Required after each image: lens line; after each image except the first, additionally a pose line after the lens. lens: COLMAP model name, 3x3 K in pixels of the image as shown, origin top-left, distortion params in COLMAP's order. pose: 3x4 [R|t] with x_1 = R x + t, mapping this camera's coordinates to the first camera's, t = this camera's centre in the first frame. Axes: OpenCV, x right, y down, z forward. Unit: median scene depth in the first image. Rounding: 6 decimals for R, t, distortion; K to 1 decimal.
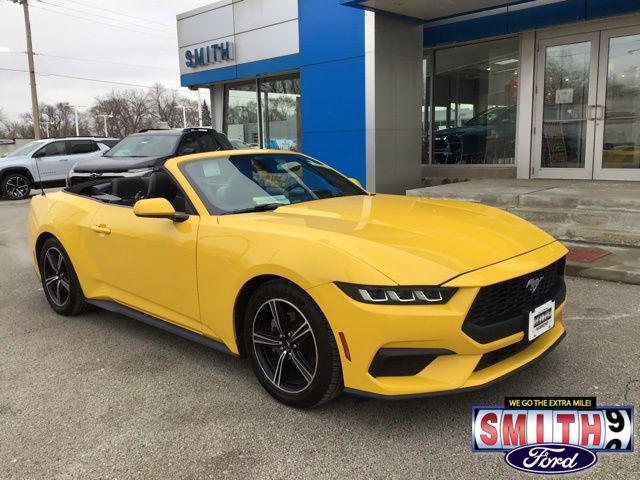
lens RADIAL K [[577.0, 0, 322.2], [0, 577.0, 237.1], [0, 0, 1]] dist [0.108181, -0.180945]
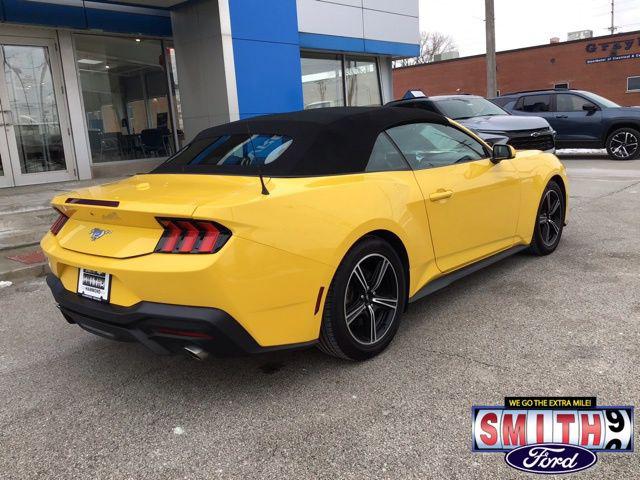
lens RADIAL K [[577.0, 0, 322.2], [0, 577.0, 237.1], [0, 0, 1]] dist [0.108181, -0.180945]
pose [[-0.051653, -0.150131, 0.987316, -0.606607], [0.223837, 0.961742, 0.157953, -0.062431], [-0.973257, 0.229157, -0.016072, 0.592517]]
